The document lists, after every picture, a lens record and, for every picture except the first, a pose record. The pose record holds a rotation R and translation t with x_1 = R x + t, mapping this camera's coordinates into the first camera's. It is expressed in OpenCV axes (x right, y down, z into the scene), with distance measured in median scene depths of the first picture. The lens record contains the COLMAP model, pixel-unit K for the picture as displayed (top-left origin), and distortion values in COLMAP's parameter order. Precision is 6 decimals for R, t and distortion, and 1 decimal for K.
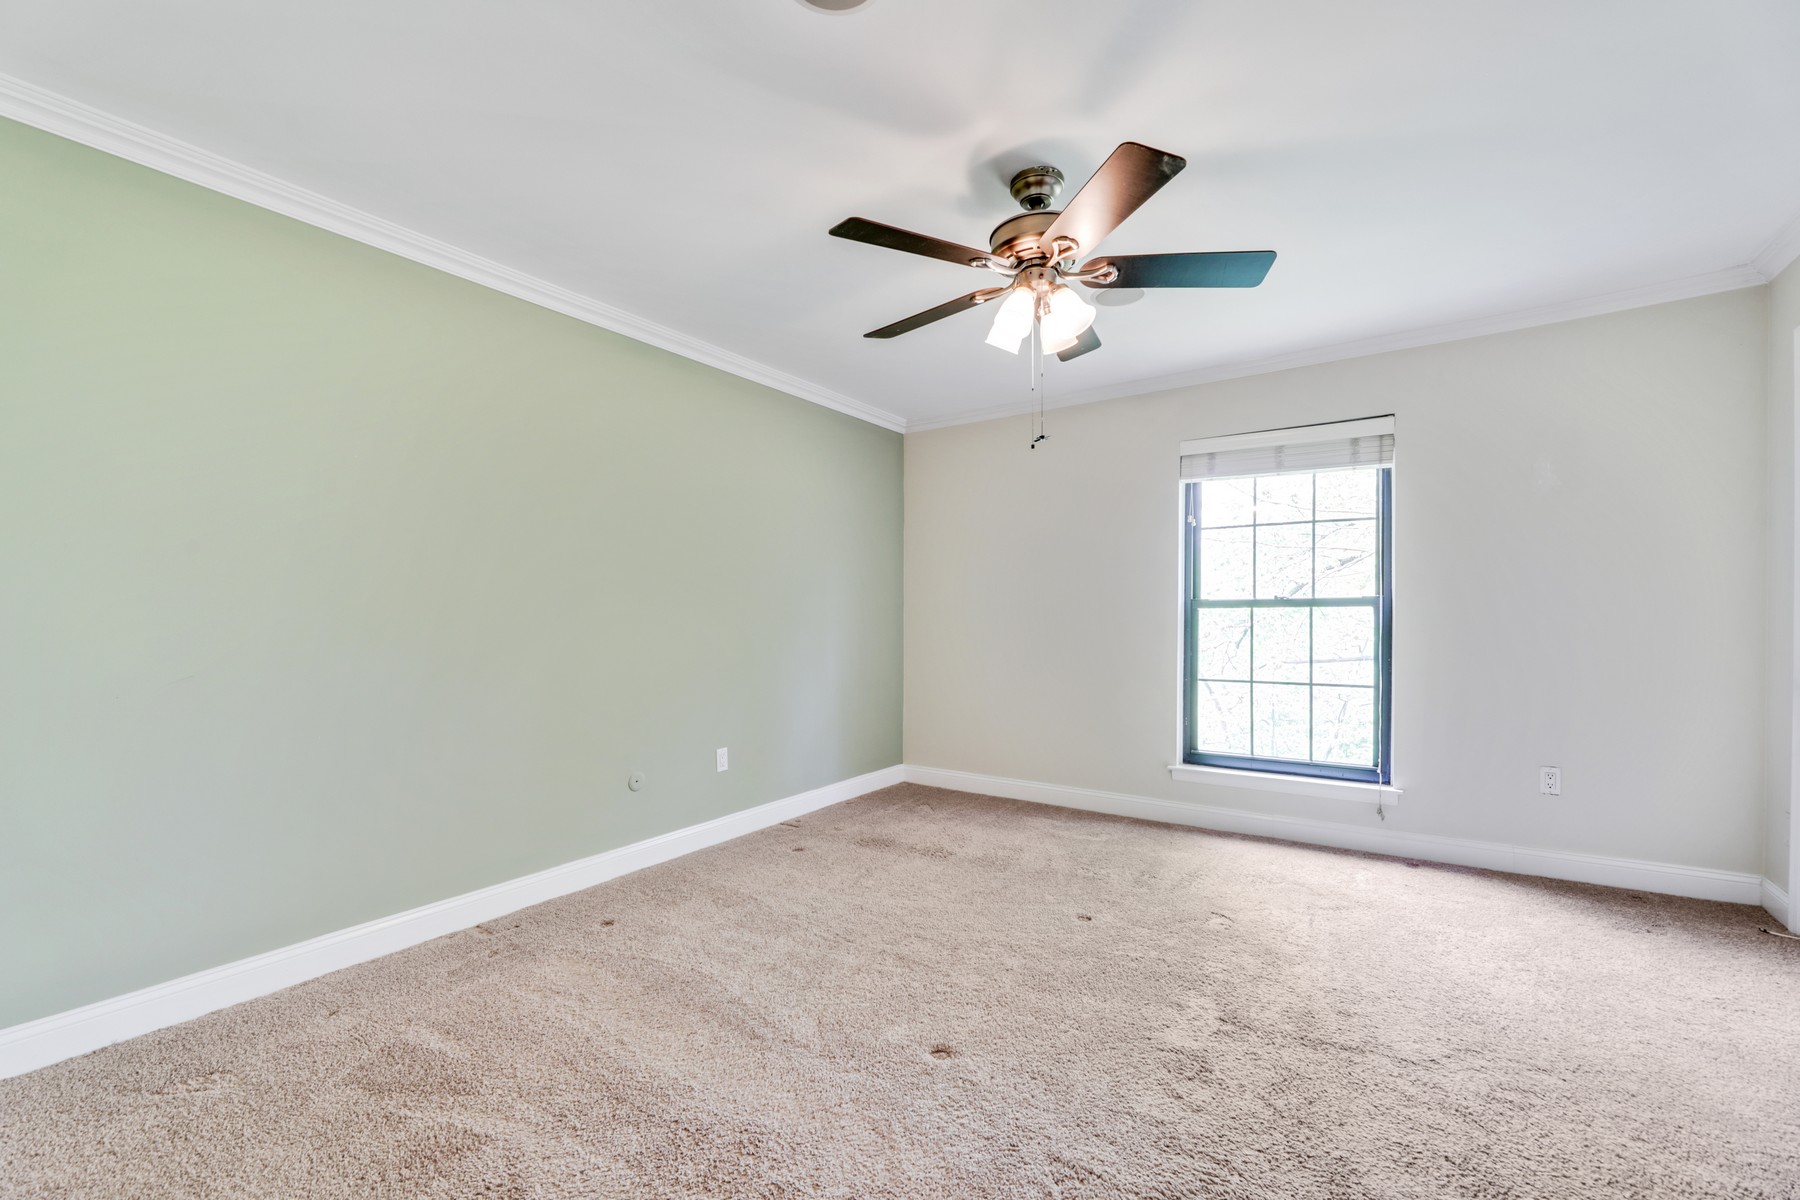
lens RADIAL K [[725.5, 0, 891.6], [0, 725.5, 594.3], [0, 0, 1]] dist [0.002273, -0.000192]
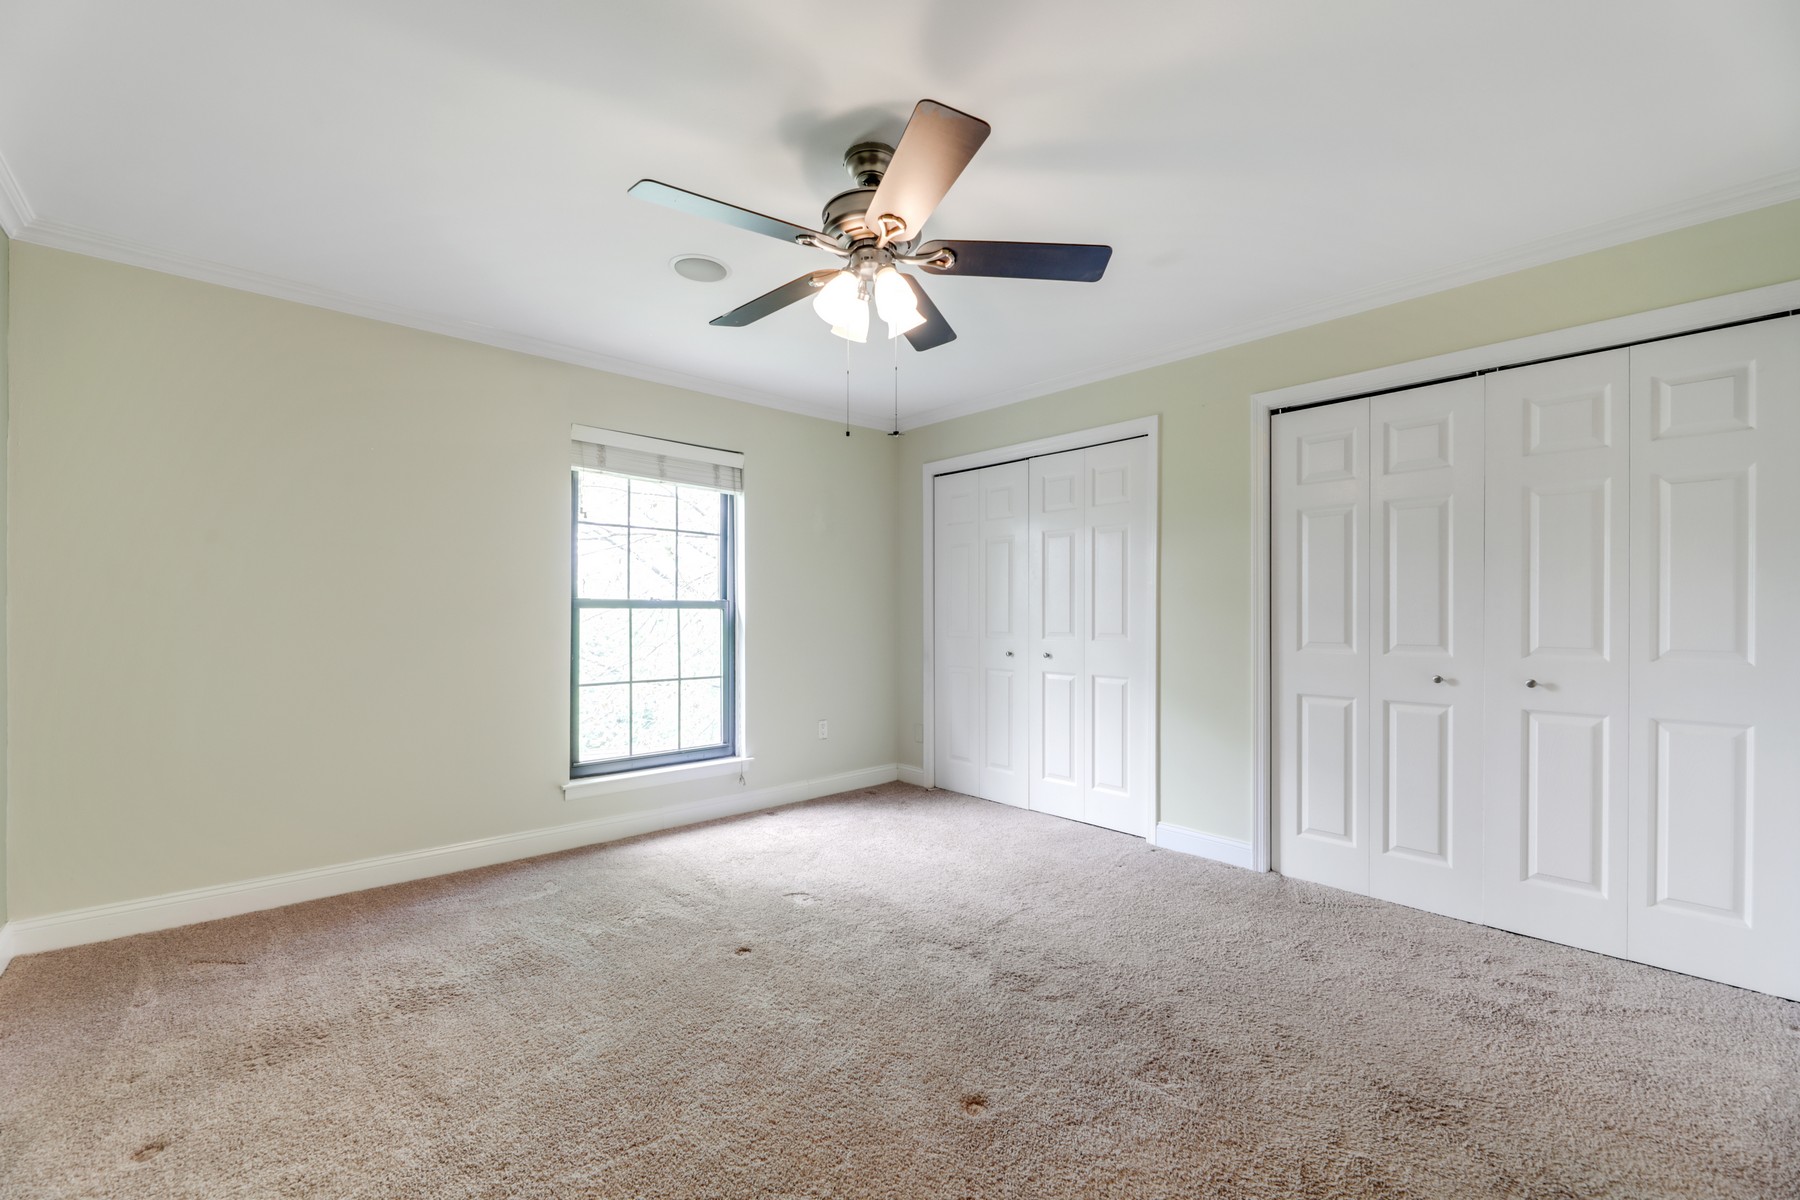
lens RADIAL K [[725.5, 0, 891.6], [0, 725.5, 594.3], [0, 0, 1]] dist [0.002273, -0.000192]
pose [[0.260325, 0.029214, 0.965079, -0.413455], [-0.033573, 0.999212, -0.021191, 0.008620], [-0.964937, -0.026884, 0.261101, 0.425593]]
